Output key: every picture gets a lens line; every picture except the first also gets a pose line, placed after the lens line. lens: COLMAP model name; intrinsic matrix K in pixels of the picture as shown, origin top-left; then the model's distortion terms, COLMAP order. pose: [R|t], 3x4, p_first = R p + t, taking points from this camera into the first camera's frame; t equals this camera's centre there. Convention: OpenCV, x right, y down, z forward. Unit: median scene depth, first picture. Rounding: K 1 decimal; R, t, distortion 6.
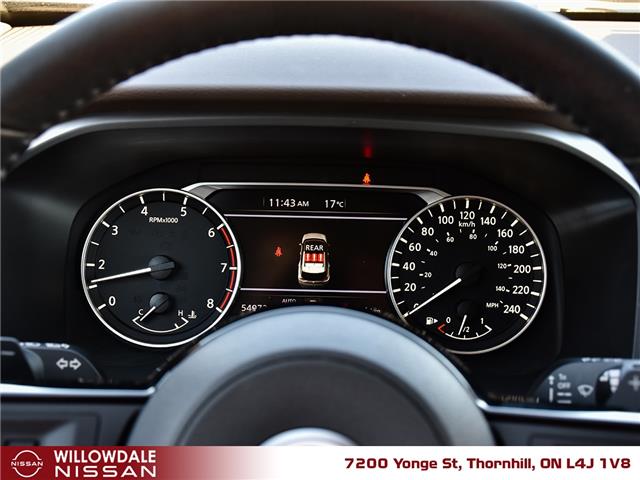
lens RADIAL K [[988.9, 0, 320.0], [0, 988.9, 240.0], [0, 0, 1]] dist [0.002056, -0.004985]
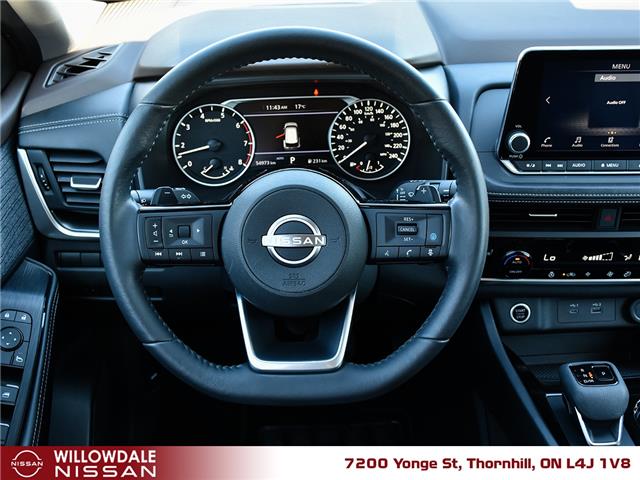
lens RADIAL K [[988.9, 0, 320.0], [0, 988.9, 240.0], [0, 0, 1]] dist [0.002056, -0.004985]
pose [[0.998200, -0.059666, 0.006038, 0.026314], [0.057612, 0.982023, 0.179756, -0.127367], [-0.016655, -0.179084, 0.983693, -0.960583]]
